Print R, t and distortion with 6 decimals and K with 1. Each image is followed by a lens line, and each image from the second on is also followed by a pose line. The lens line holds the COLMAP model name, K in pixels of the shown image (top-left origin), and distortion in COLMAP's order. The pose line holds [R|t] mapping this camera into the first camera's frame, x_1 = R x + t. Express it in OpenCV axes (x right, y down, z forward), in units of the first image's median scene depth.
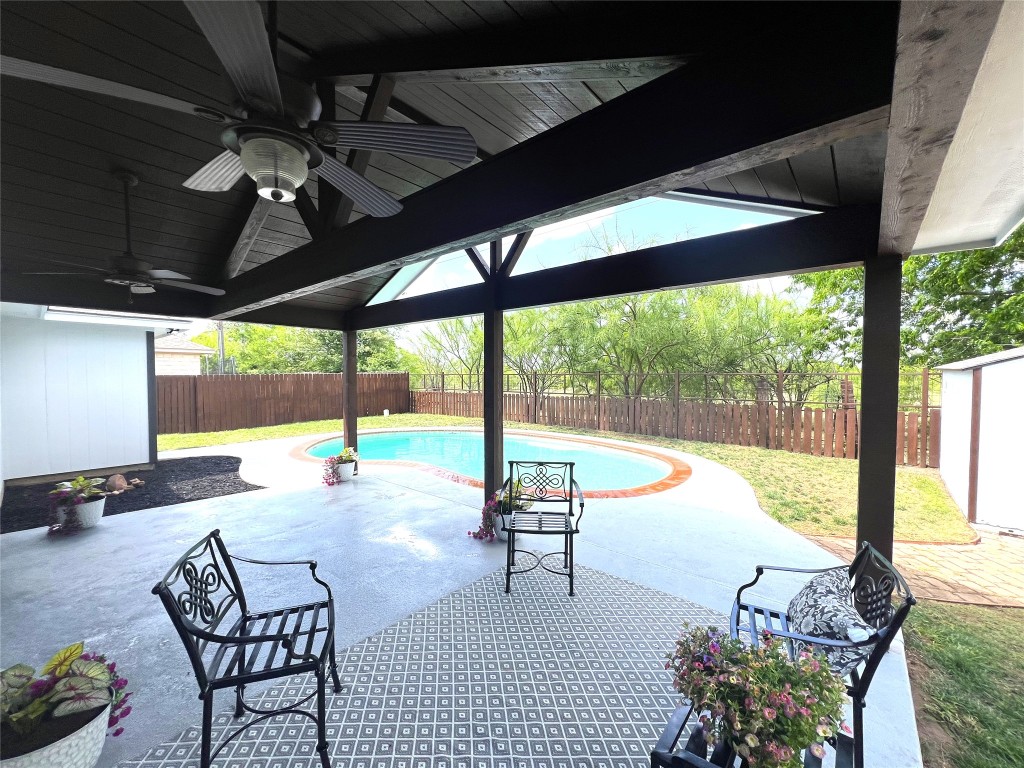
lens RADIAL K [[410.9, 0, 512.8], [0, 410.9, 385.5], [0, 0, 1]] dist [-0.002064, 0.000896]
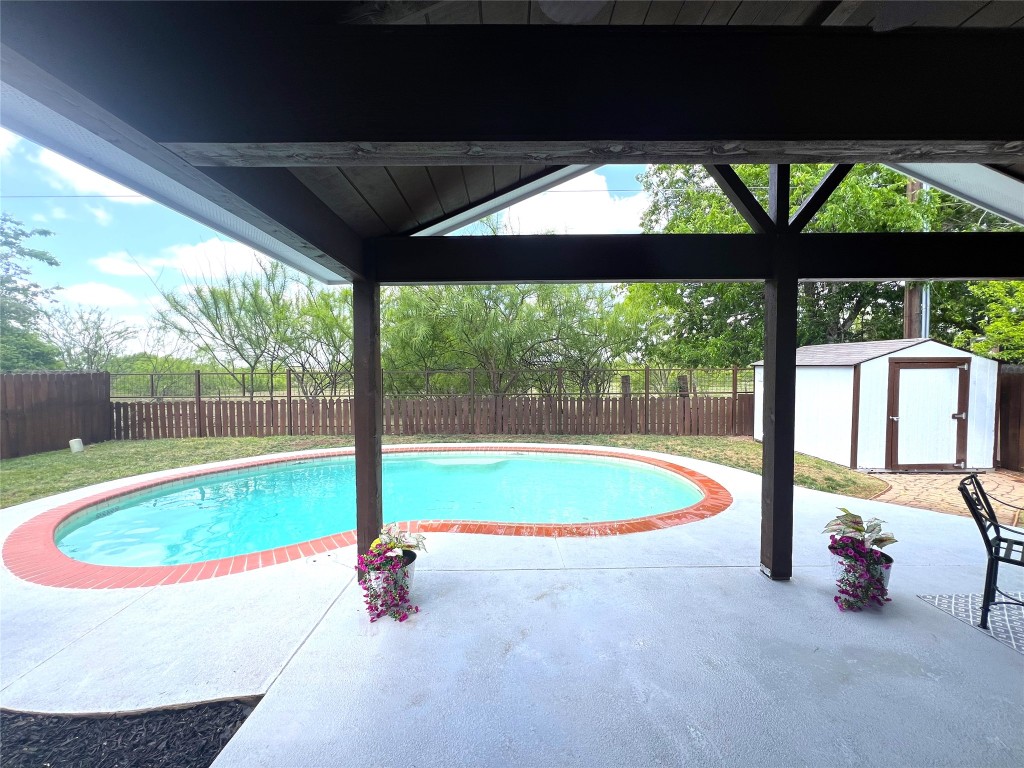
lens RADIAL K [[410.9, 0, 511.1], [0, 410.9, 371.1], [0, 0, 1]] dist [-0.002064, 0.000896]
pose [[0.754114, -0.005141, 0.656723, -1.091111], [0.025815, 0.999429, -0.021819, -0.022162], [-0.656236, 0.033407, 0.753816, 0.980253]]
